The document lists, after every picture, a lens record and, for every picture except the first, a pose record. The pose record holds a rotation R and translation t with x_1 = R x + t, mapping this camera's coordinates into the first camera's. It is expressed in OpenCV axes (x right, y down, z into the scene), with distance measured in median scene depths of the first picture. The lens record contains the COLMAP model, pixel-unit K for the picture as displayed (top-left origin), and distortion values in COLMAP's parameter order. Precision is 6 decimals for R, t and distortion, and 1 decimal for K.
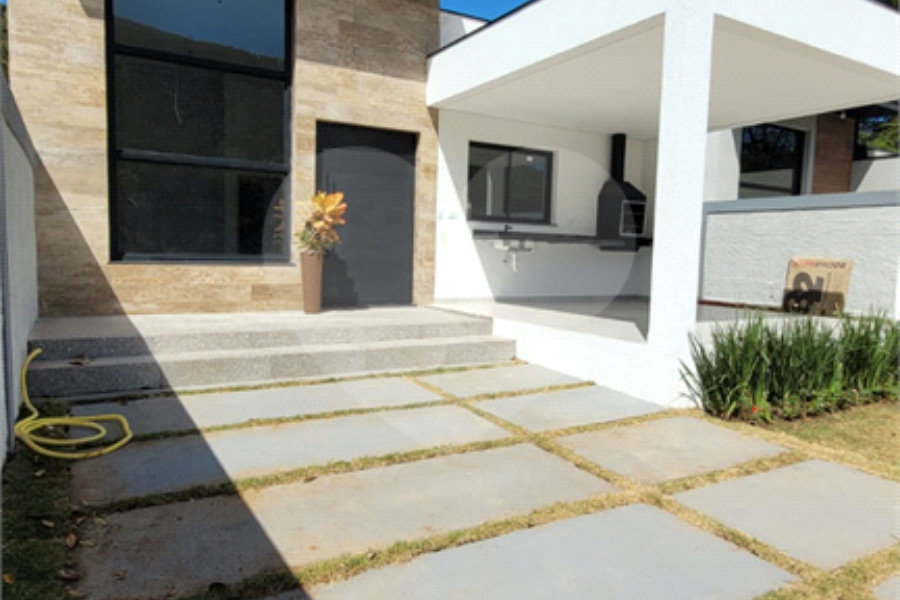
lens RADIAL K [[629.7, 0, 451.7], [0, 629.7, 302.8], [0, 0, 1]] dist [0.002689, -0.001052]
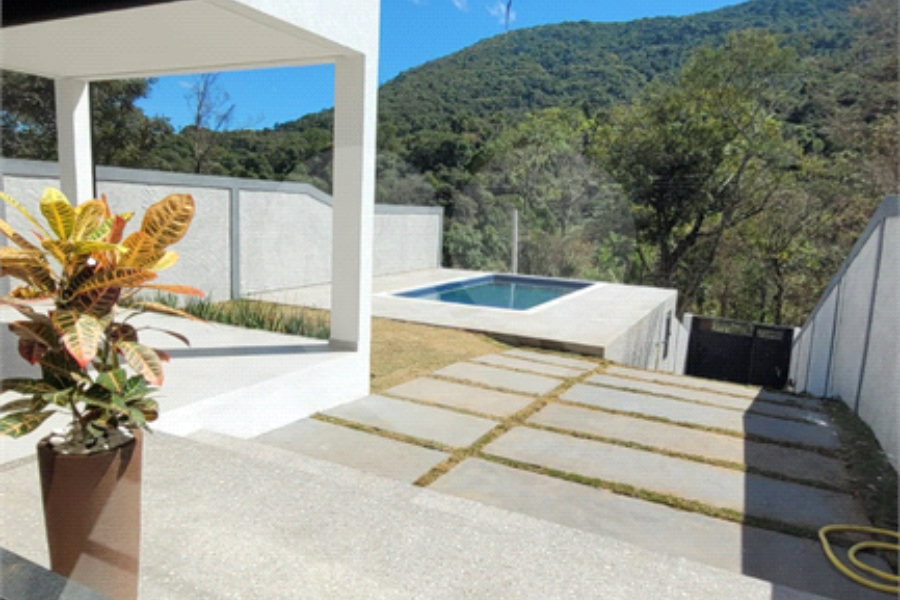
lens RADIAL K [[629.7, 0, 451.5], [0, 629.7, 300.6], [0, 0, 1]] dist [0.002689, -0.001052]
pose [[-0.528252, -0.178028, 0.830214, -0.992822], [0.012228, 0.976076, 0.217086, -0.374837], [-0.848999, 0.124828, -0.513437, 2.016826]]
